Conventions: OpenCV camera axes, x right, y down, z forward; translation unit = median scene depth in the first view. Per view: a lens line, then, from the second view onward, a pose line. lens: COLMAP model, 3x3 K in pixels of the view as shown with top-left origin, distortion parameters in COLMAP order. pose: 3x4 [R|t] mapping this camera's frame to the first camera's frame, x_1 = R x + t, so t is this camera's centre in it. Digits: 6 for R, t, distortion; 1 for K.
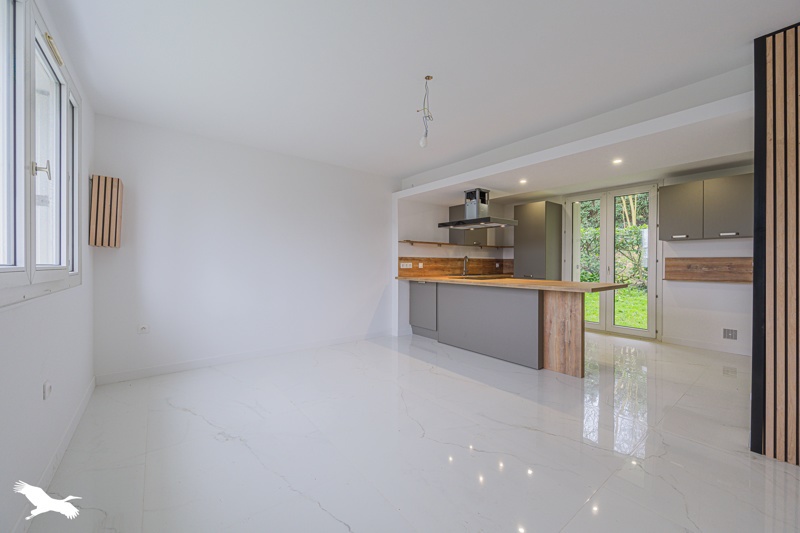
lens RADIAL K [[314.1, 0, 403.3], [0, 314.1, 263.5], [0, 0, 1]] dist [0.000074, -0.000057]
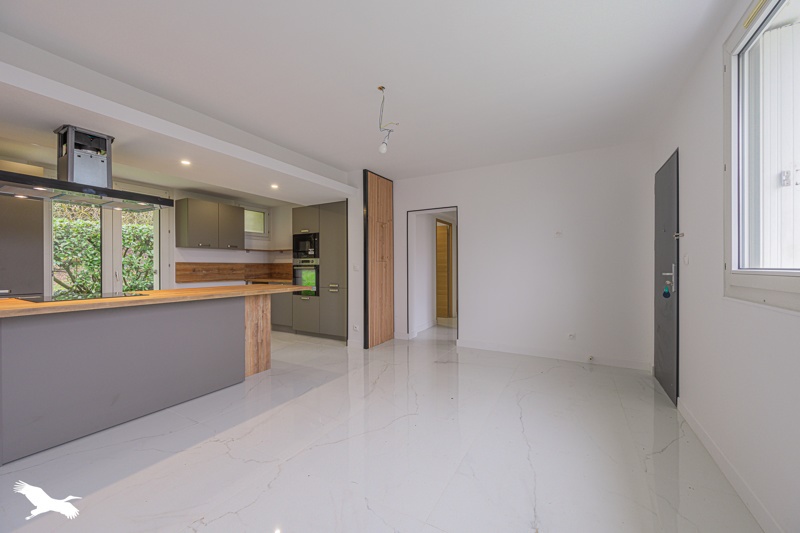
lens RADIAL K [[314.1, 0, 402.9], [0, 314.1, 267.3], [0, 0, 1]] dist [0.000074, -0.000057]
pose [[-0.395715, -0.002758, 0.918369, -0.573634], [0.001953, 0.999991, 0.003844, -0.004851], [-0.918372, 0.003315, -0.395705, 0.861425]]
